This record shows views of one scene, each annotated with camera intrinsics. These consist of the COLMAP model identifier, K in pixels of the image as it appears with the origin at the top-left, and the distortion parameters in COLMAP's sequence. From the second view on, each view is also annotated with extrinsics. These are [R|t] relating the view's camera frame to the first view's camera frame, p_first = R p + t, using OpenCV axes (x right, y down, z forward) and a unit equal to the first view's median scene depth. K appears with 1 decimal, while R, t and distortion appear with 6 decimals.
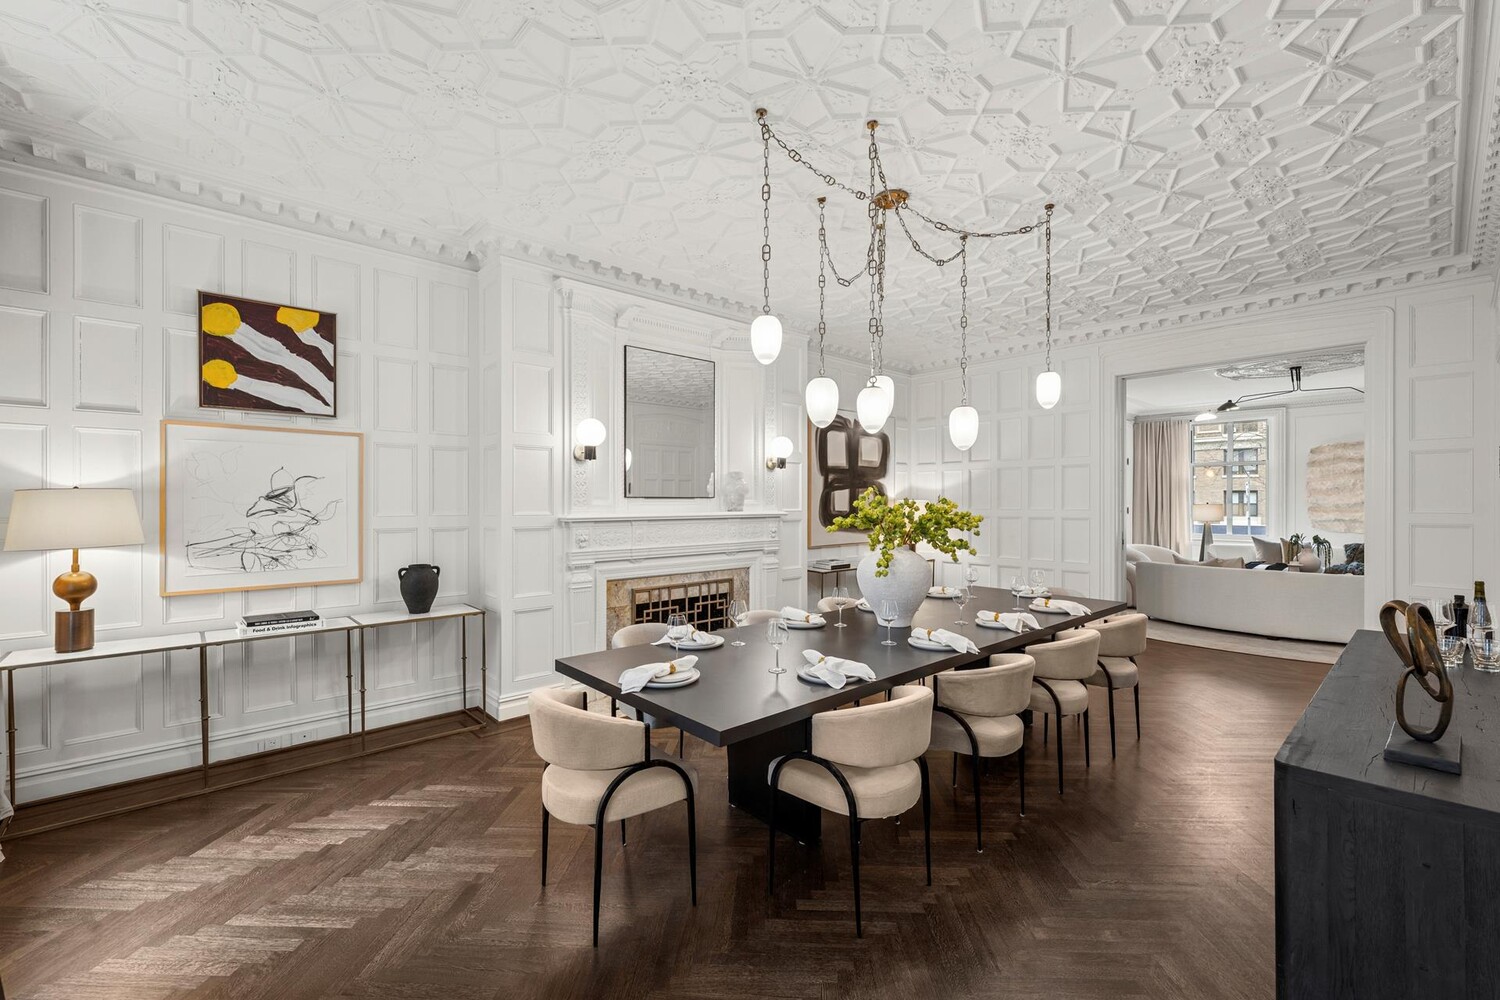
lens RADIAL K [[638.3, 0, 750.7], [0, 638.3, 504.7], [0, 0, 1]] dist [-0.002149, 0.000284]
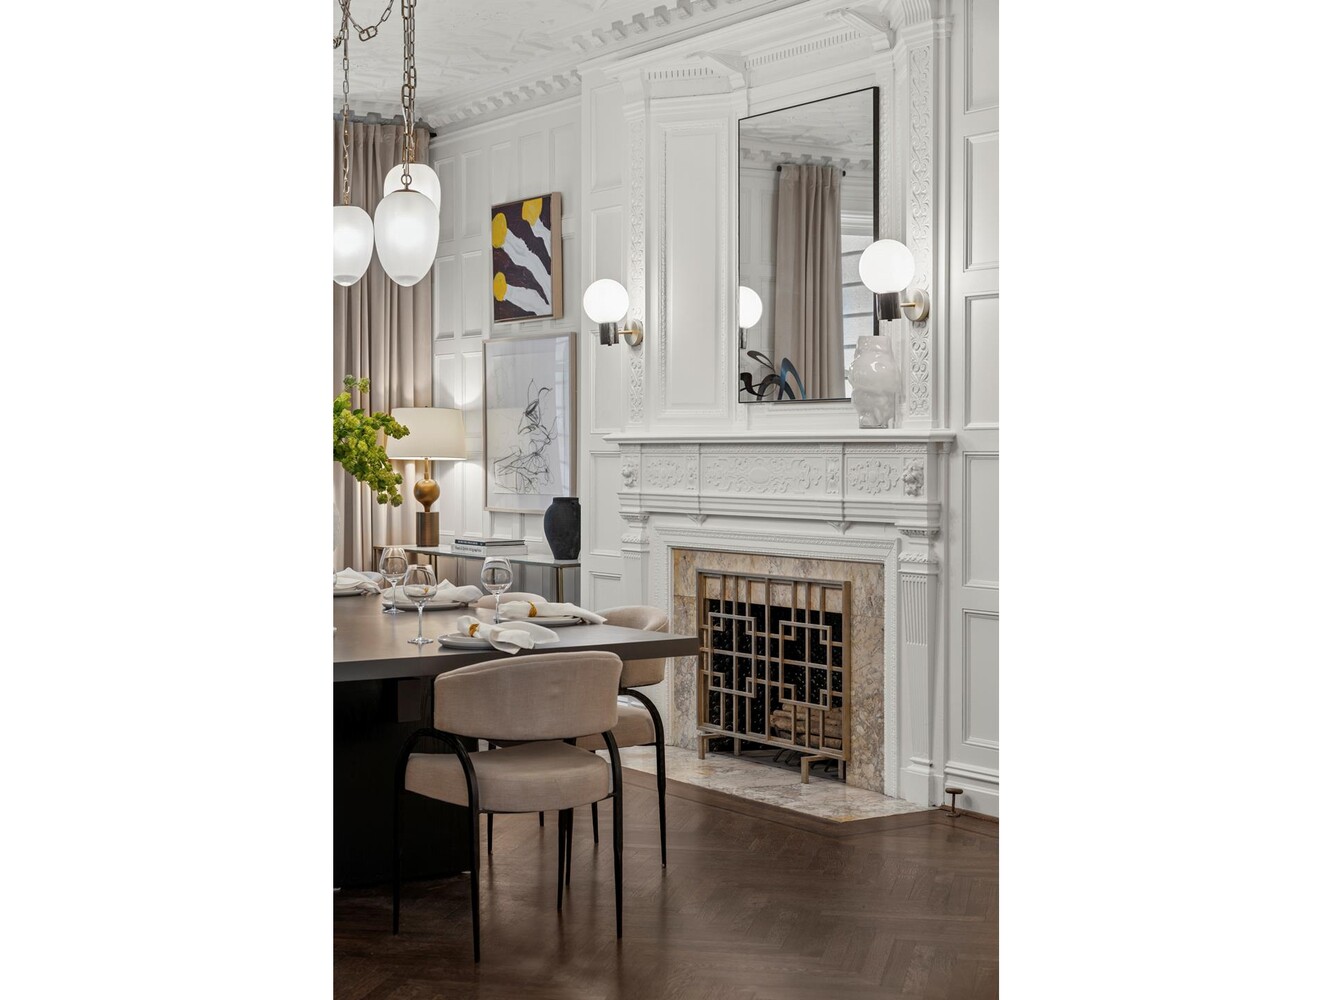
lens RADIAL K [[1939.9, 0, 666.5], [0, 1939.9, 496.2], [0, 0, 1]] dist [0.003848, 0.000000]
pose [[-0.168060, 0.028838, -0.985355, 1.518577], [0.002231, 0.999581, 0.028873, 0.021445], [0.985774, 0.002654, -0.168053, 1.294780]]
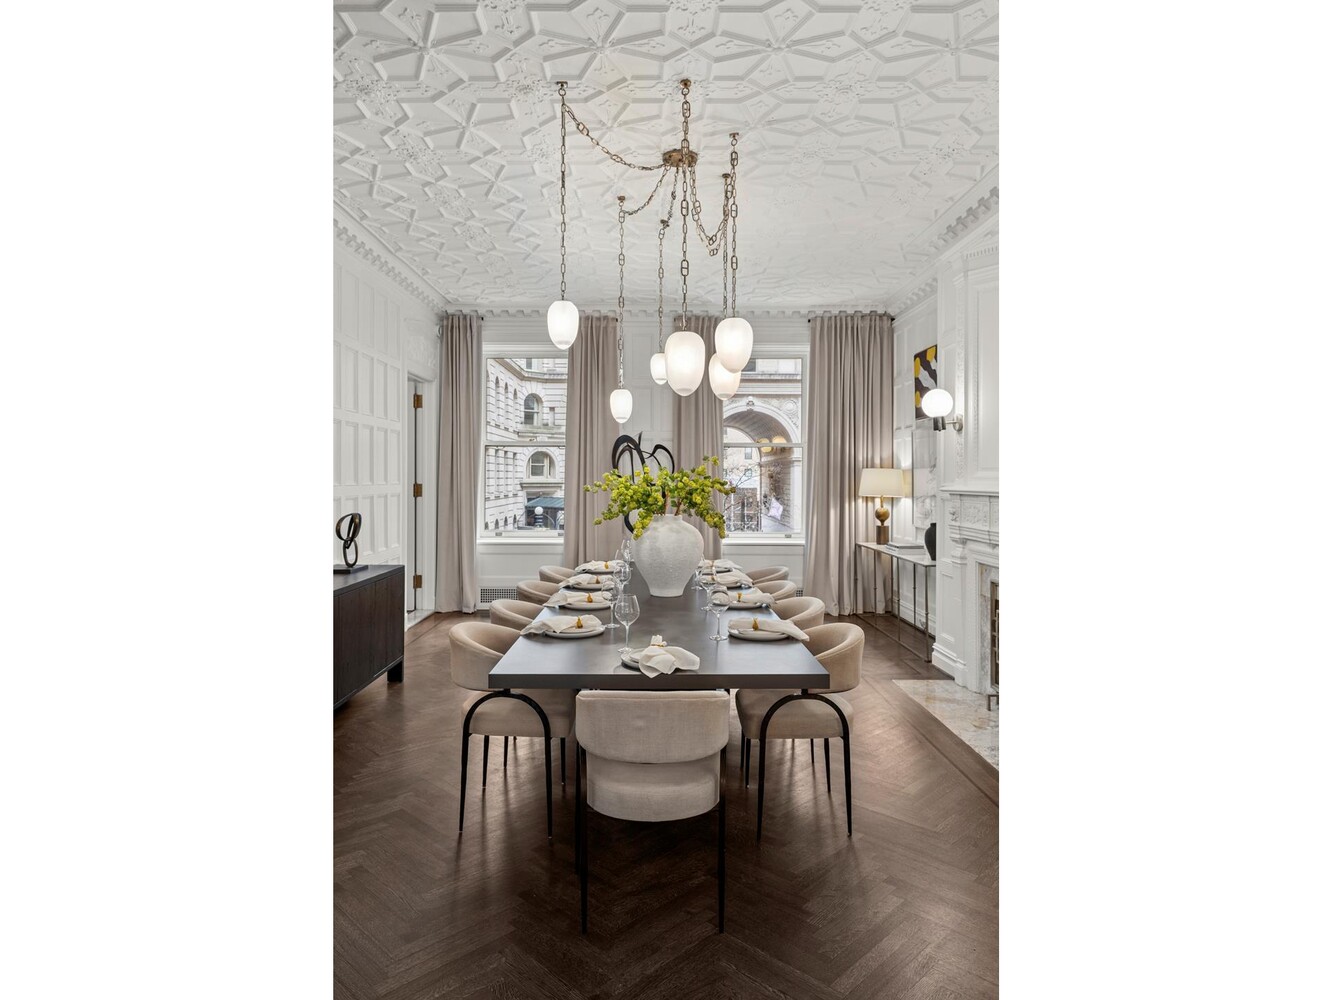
lens RADIAL K [[775.1, 0, 654.1], [0, 775.1, 480.8], [0, 0, 1]] dist [0.001420, 0.000219]
pose [[-0.679582, 0.006221, -0.733573, 0.866882], [0.002691, 0.999978, 0.005986, -0.001759], [0.733595, 0.002094, -0.679584, 1.402114]]
